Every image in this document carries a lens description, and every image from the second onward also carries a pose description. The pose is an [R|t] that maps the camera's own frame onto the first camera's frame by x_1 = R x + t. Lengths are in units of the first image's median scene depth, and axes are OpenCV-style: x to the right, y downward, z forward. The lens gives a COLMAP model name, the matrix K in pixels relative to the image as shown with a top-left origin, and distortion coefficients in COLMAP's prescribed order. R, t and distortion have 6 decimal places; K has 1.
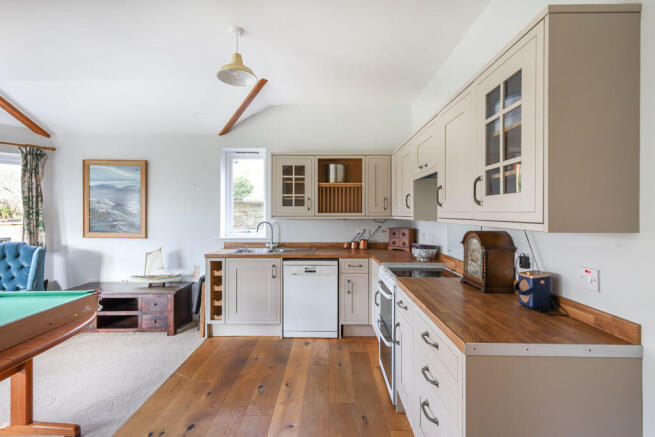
lens RADIAL K [[296.9, 0, 325.3], [0, 296.9, 212.3], [0, 0, 1]] dist [0.006727, 0.000137]
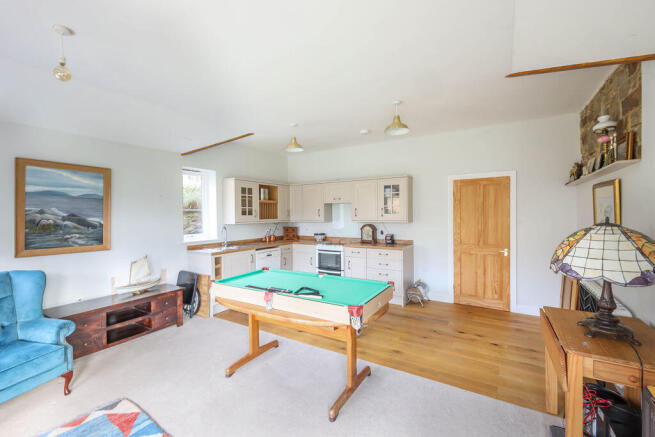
lens RADIAL K [[286.1, 0, 328.0], [0, 286.1, 216.0], [0, 0, 1]] dist [0.001973, 0.000306]
pose [[0.521181, -0.011917, 0.853363, -1.115994], [0.007896, 0.999927, 0.009141, -0.026548], [-0.853410, 0.001974, 0.521237, -0.090617]]
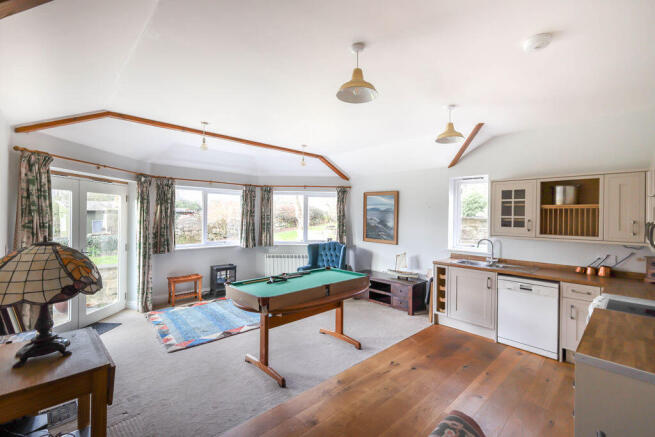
lens RADIAL K [[286.1, 0, 328.7], [0, 286.1, 215.2], [0, 0, 1]] dist [0.001973, 0.000306]
pose [[0.693360, 0.008137, -0.720546, 0.183342], [-0.014135, 0.999897, -0.002311, -0.052565], [0.720453, 0.011787, 0.693404, -0.222725]]
